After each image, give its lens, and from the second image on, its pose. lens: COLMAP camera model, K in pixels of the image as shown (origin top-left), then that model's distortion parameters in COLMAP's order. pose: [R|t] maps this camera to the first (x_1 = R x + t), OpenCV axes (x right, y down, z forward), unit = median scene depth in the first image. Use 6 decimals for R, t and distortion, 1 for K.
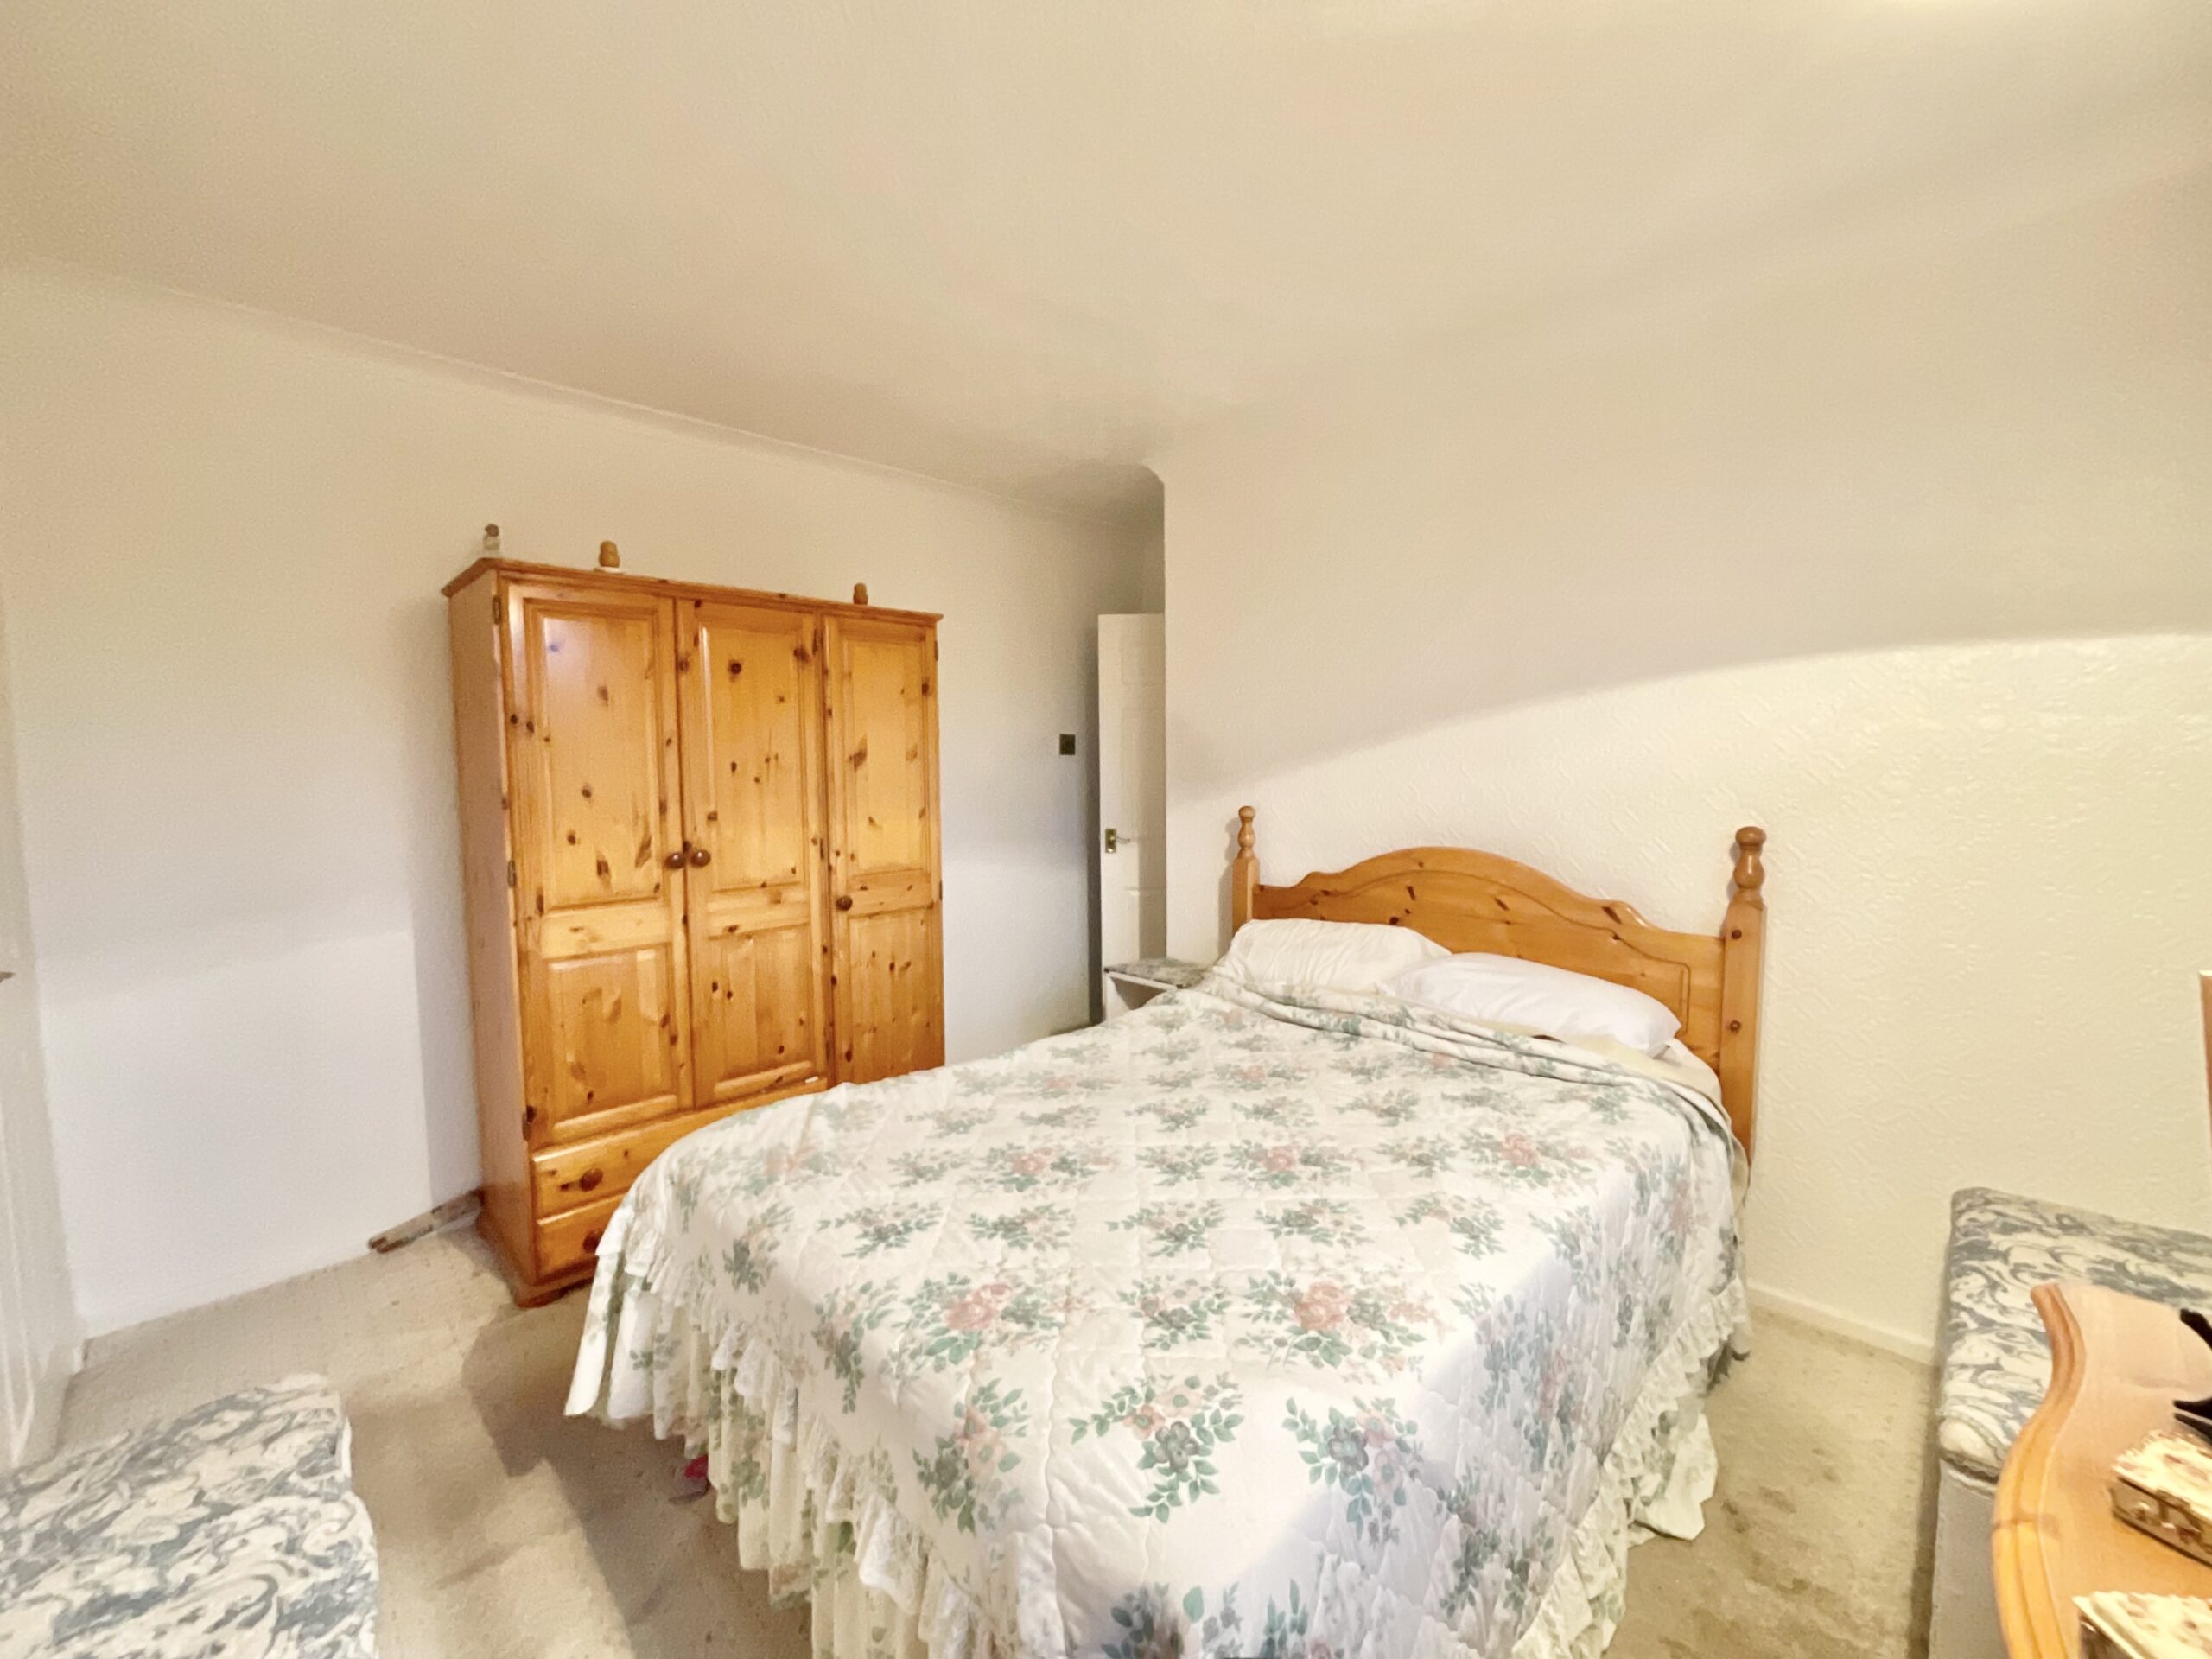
lens RADIAL K [[895.5, 0, 1110.4], [0, 895.5, 829.1], [0, 0, 1]] dist [-0.001163, -0.000099]
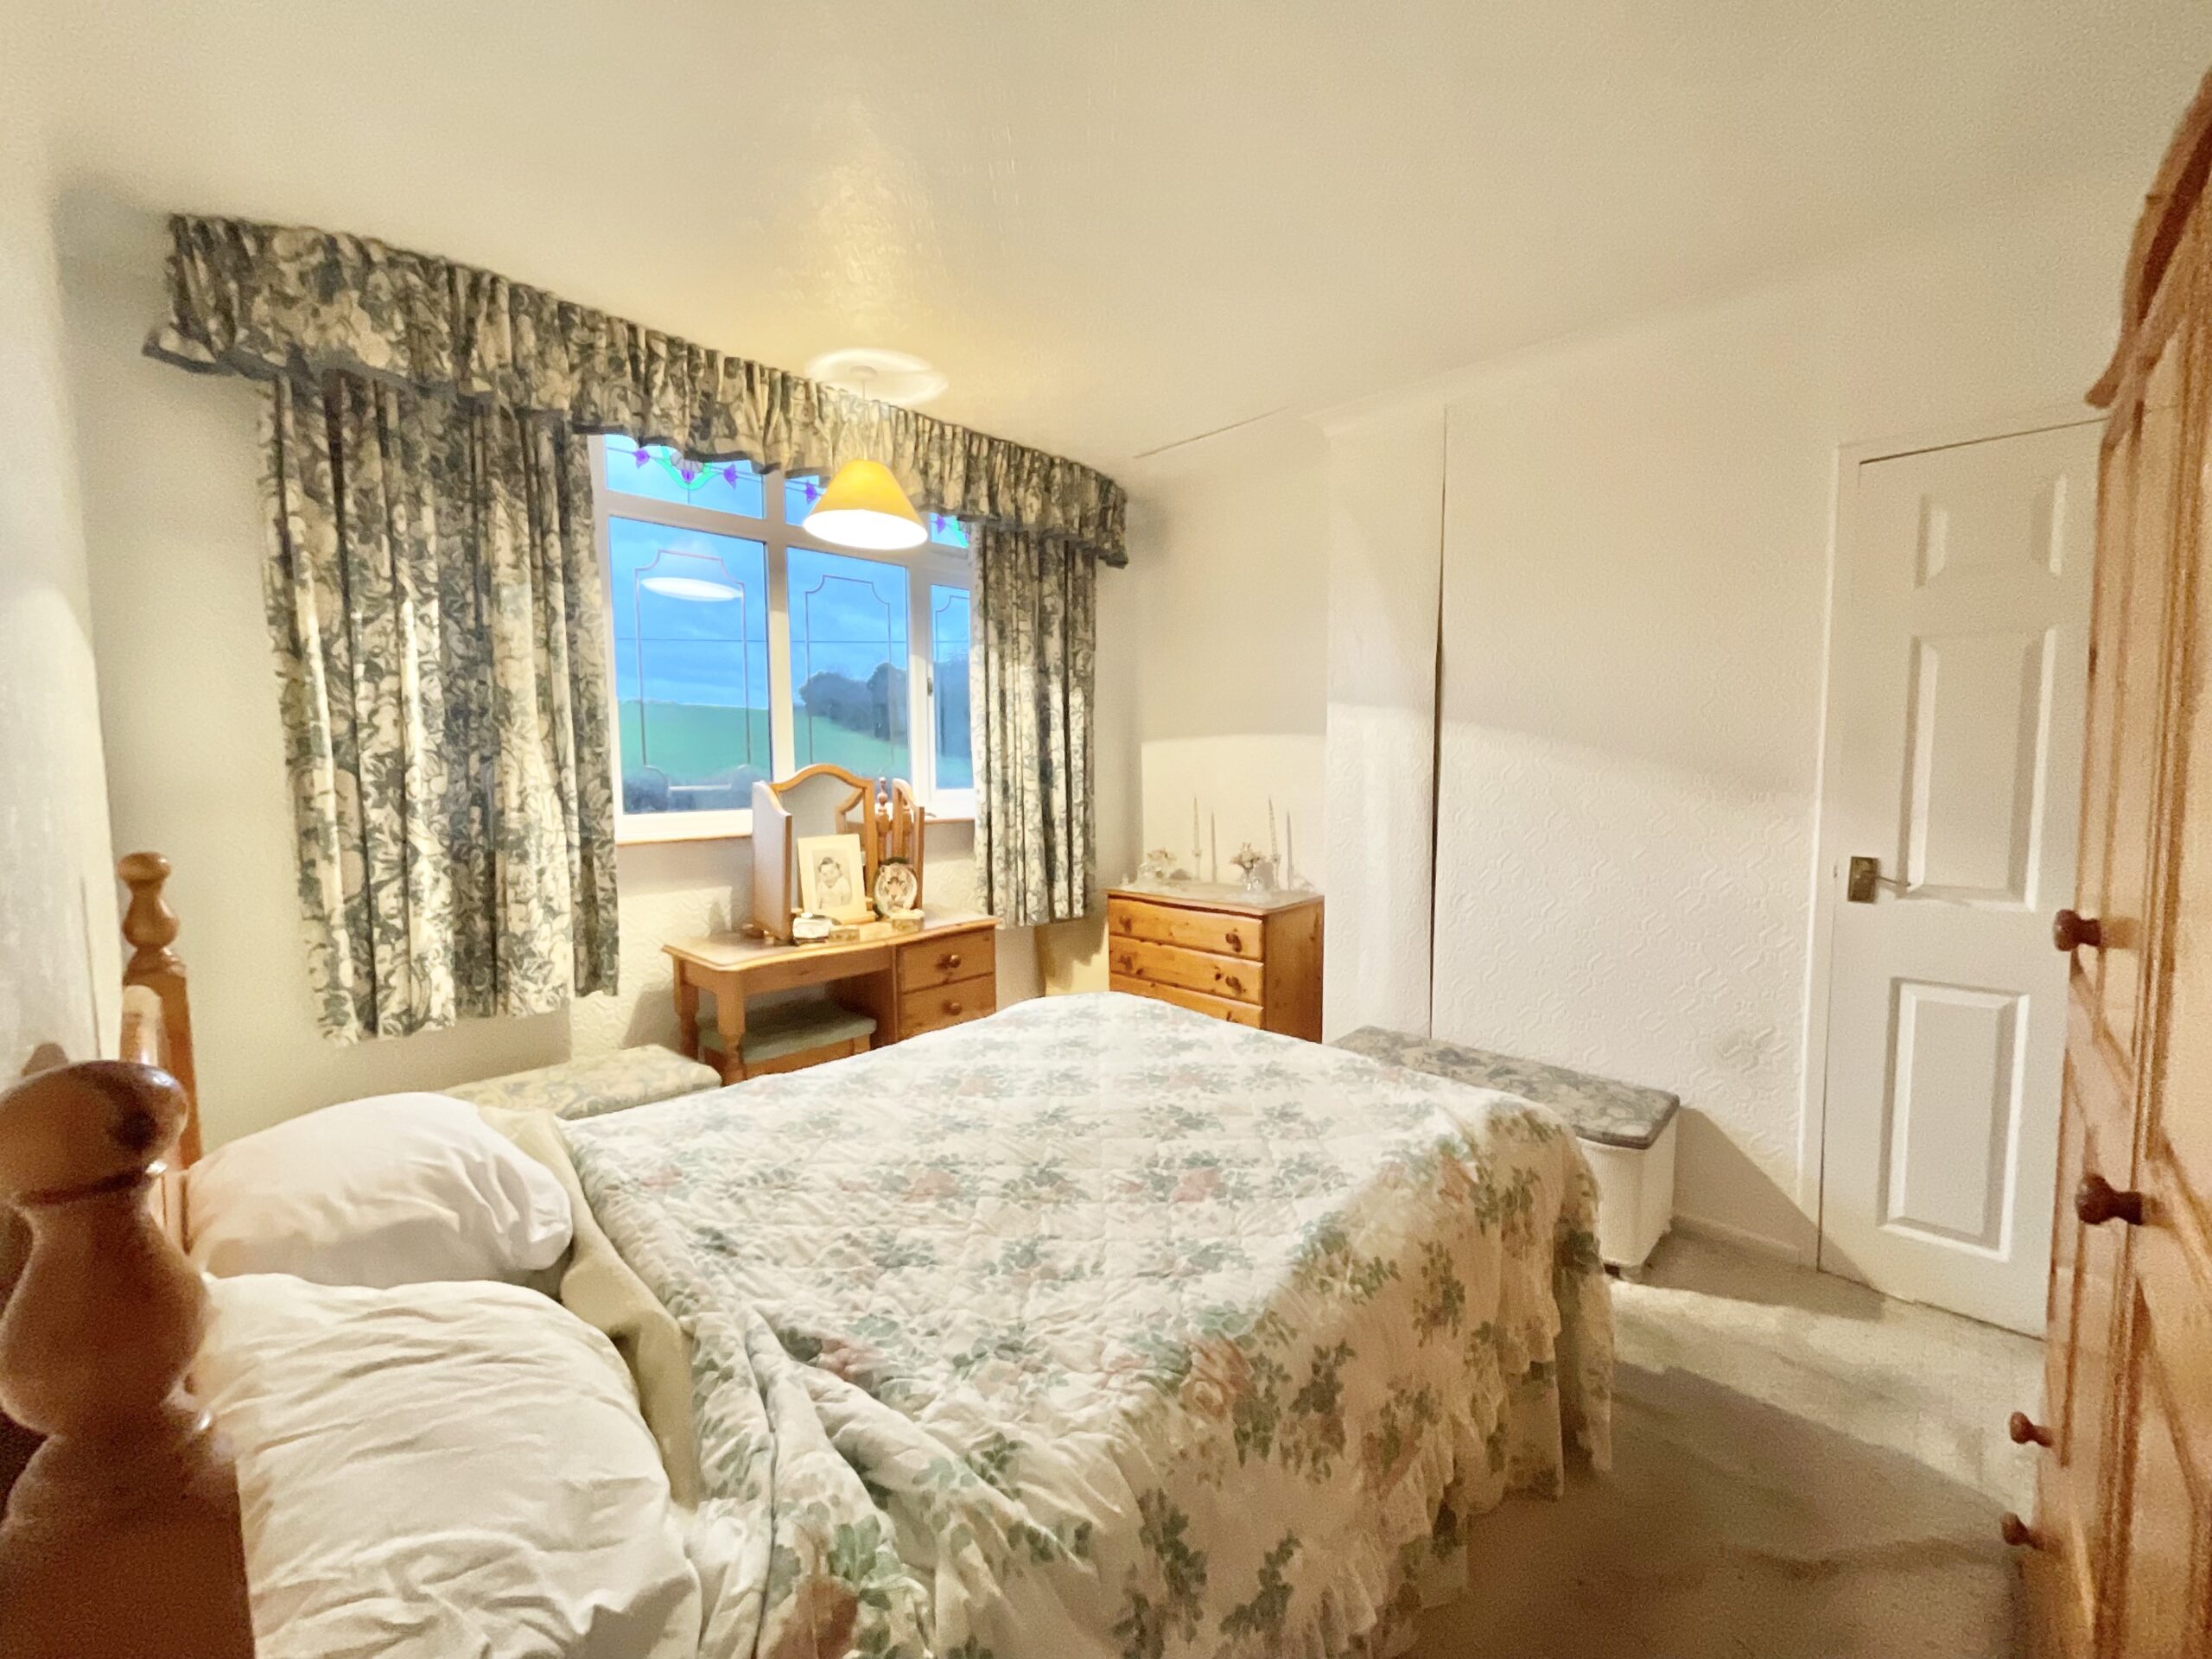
lens RADIAL K [[895.5, 0, 1110.4], [0, 895.5, 829.1], [0, 0, 1]] dist [-0.001163, -0.000099]
pose [[-0.999792, 0.010505, -0.017480, 0.026013], [0.007751, 0.988541, 0.150752, -0.130421], [0.018863, 0.150585, -0.988417, 2.159821]]
